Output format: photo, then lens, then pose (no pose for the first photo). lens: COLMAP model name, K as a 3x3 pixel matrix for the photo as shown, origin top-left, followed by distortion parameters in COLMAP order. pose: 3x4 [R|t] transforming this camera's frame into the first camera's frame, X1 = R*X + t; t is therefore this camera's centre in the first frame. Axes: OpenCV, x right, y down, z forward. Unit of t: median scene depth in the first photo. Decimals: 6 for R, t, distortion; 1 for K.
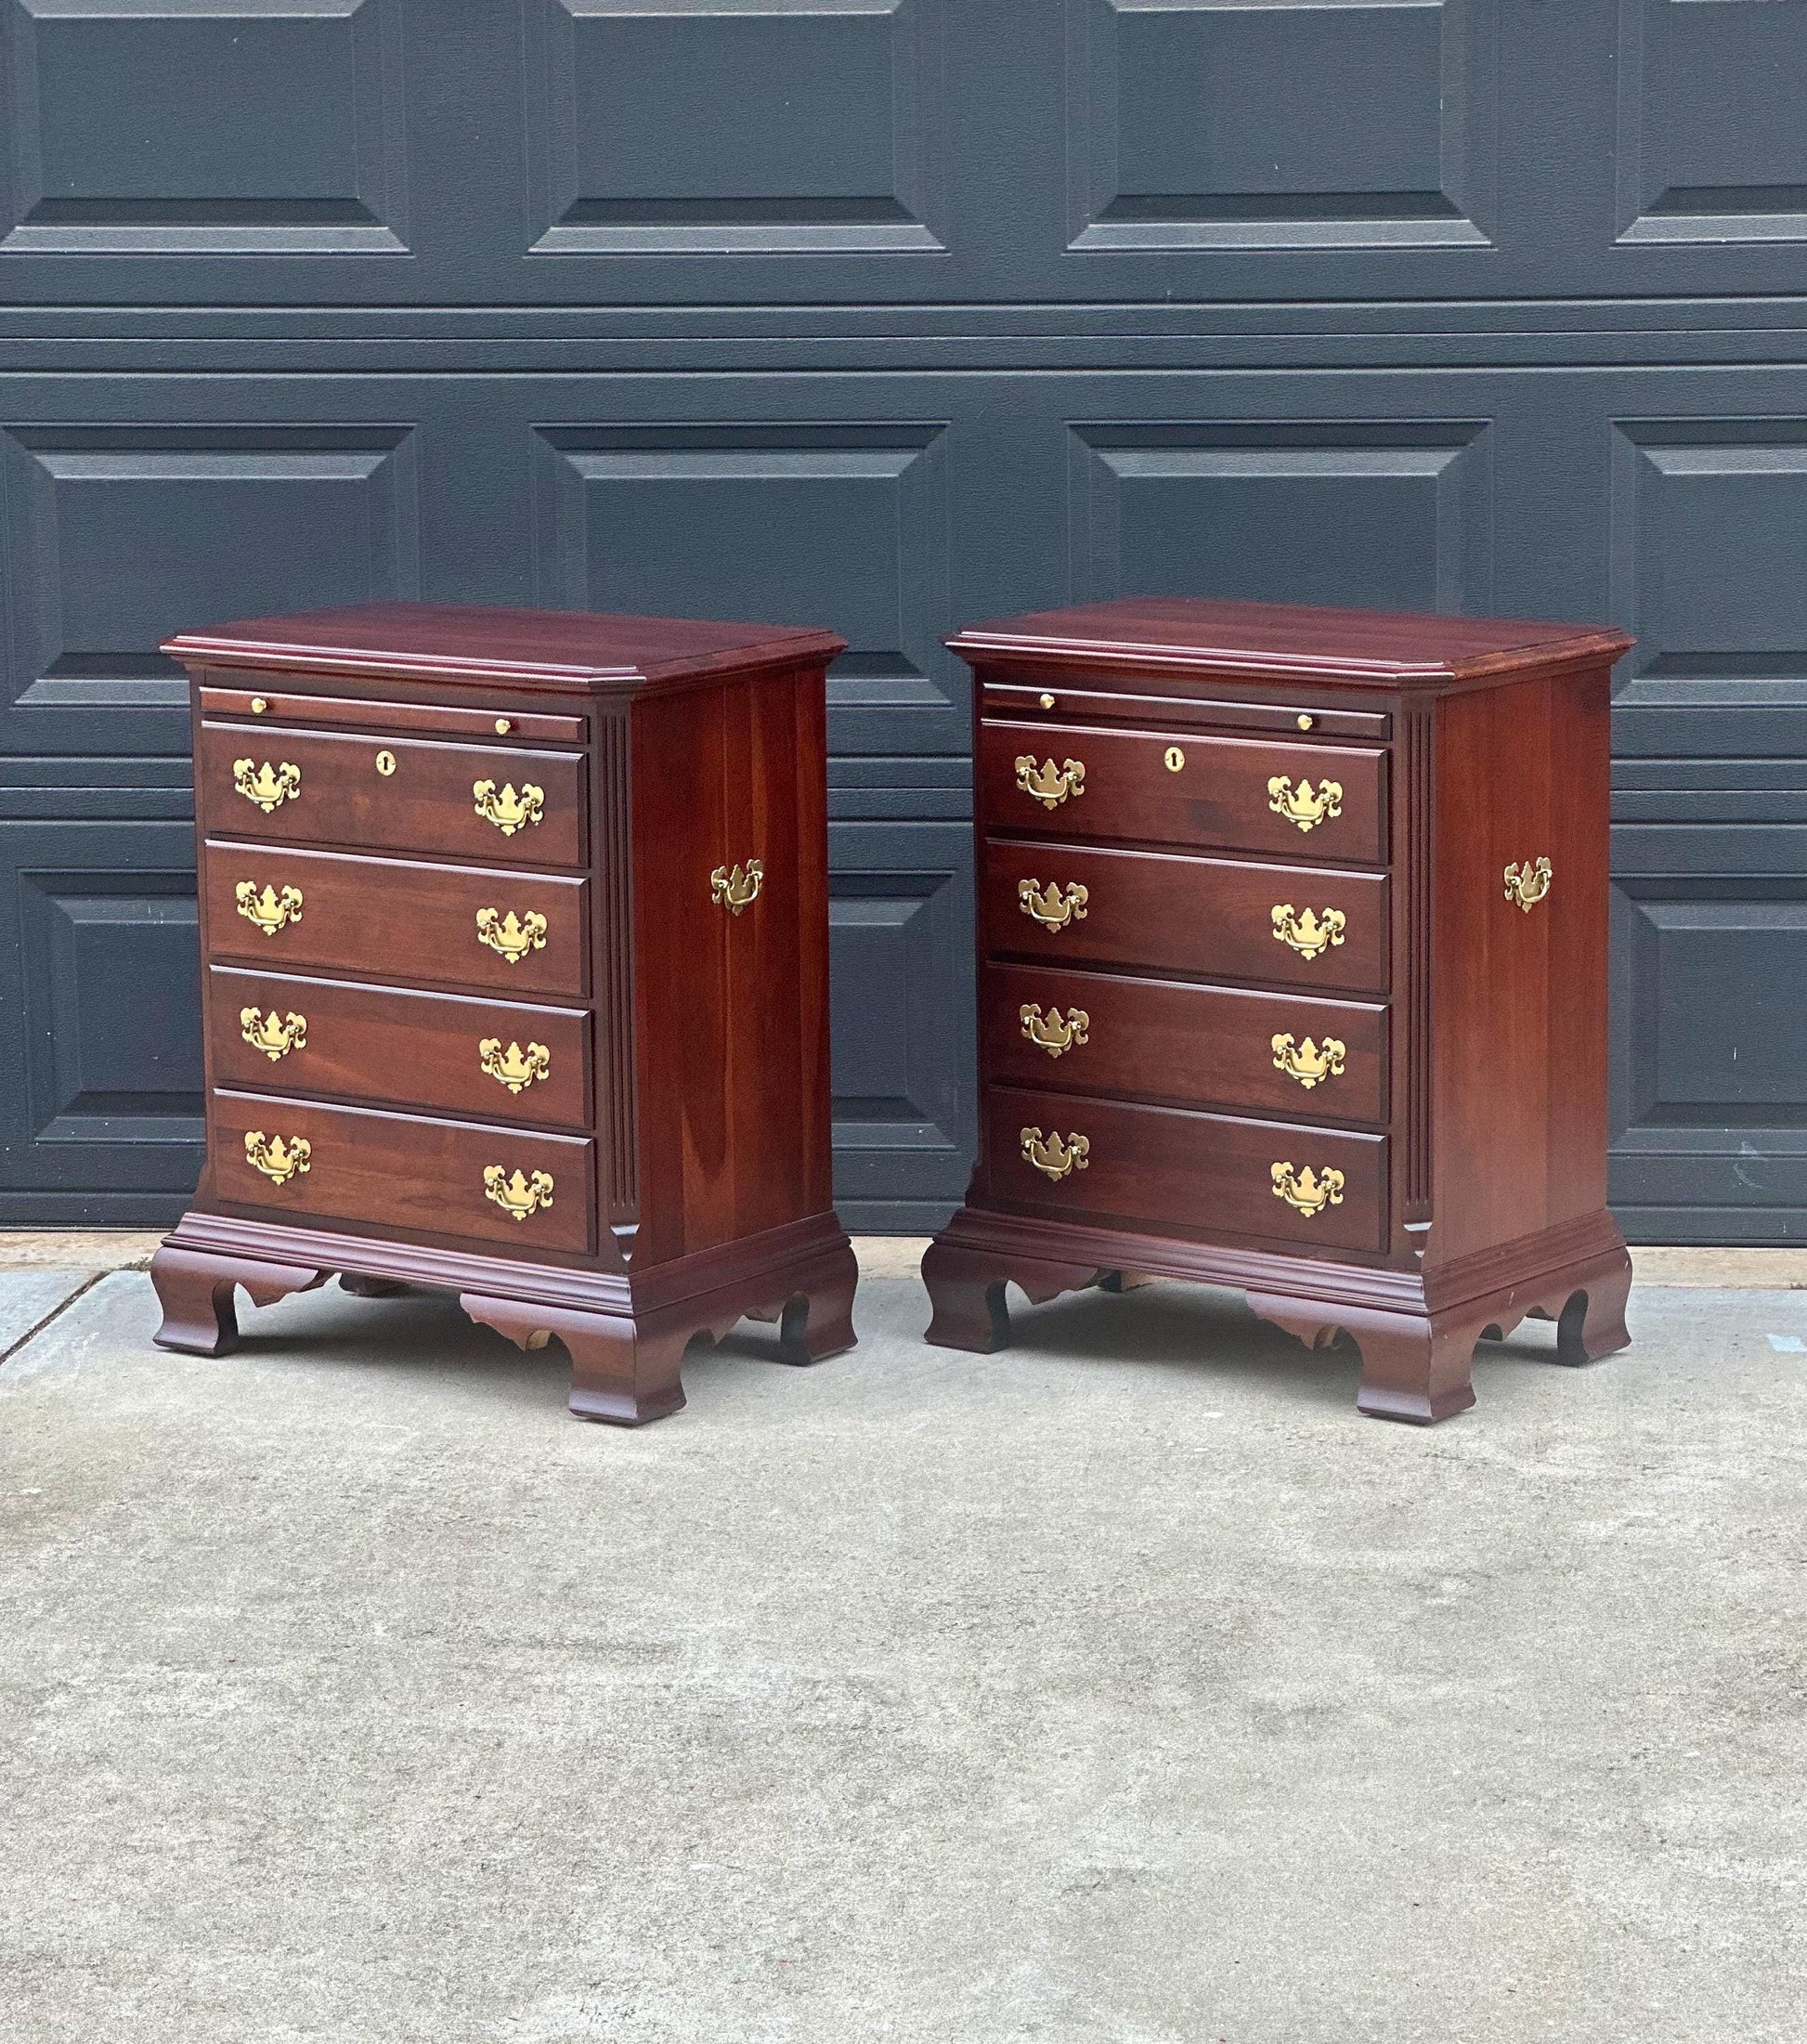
lens RADIAL K [[5595.2, 0, 936.9], [0, 5595.2, 1051.8], [0, 0, 1]] dist [0.194779, 0.000000]
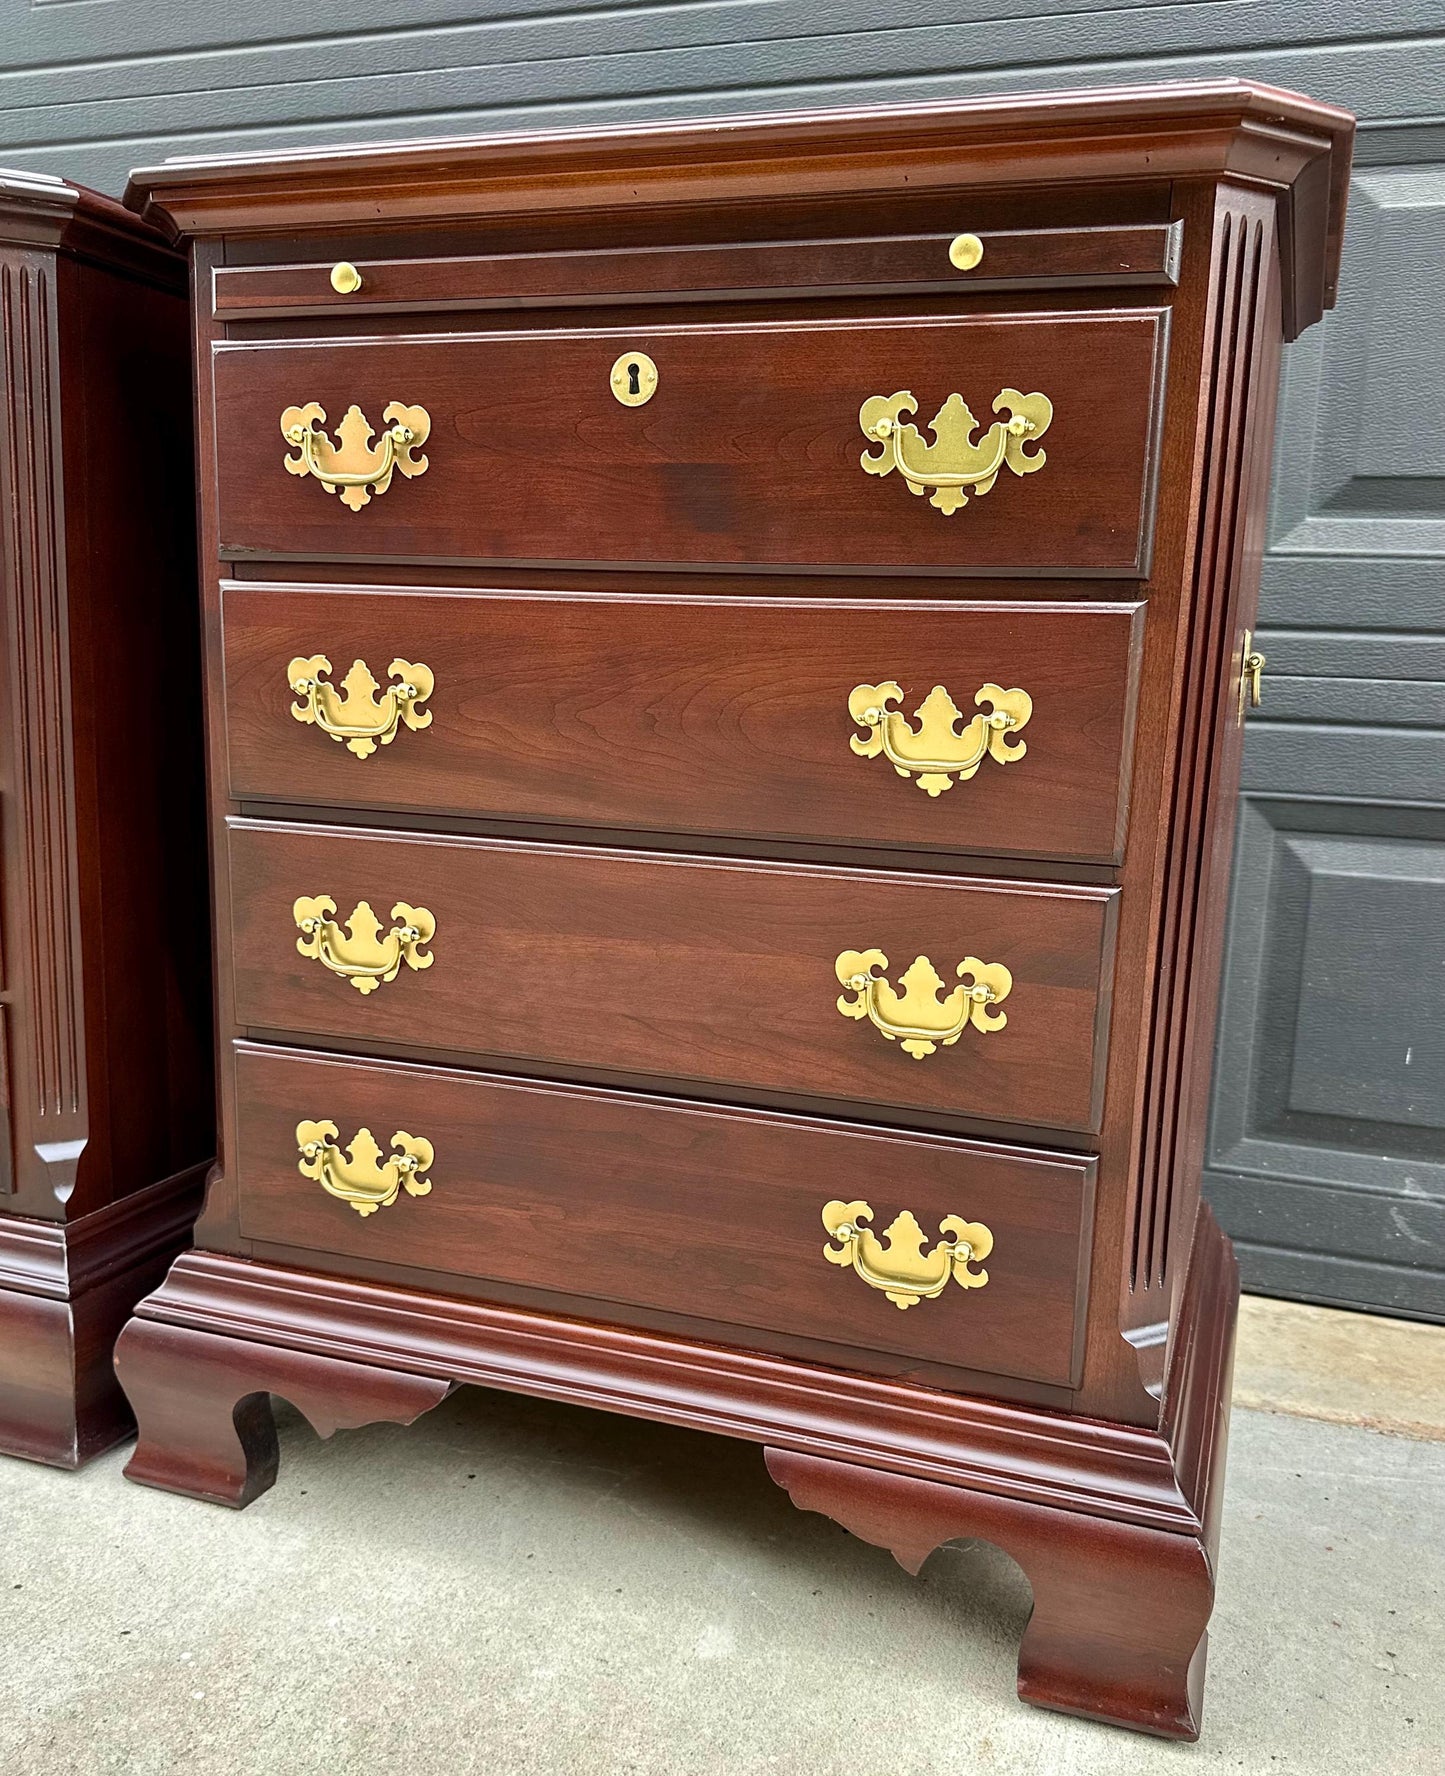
lens RADIAL K [[1531.6, 0, 763.6], [0, 1531.6, 940.3], [0, 0, 1]] dist [0.057795, -0.095024]
pose [[0.971561, 0.092090, -0.218149, 0.115871], [-0.093514, 0.995611, 0.003809, -0.008297], [0.217542, 0.016699, 0.975908, 0.881850]]
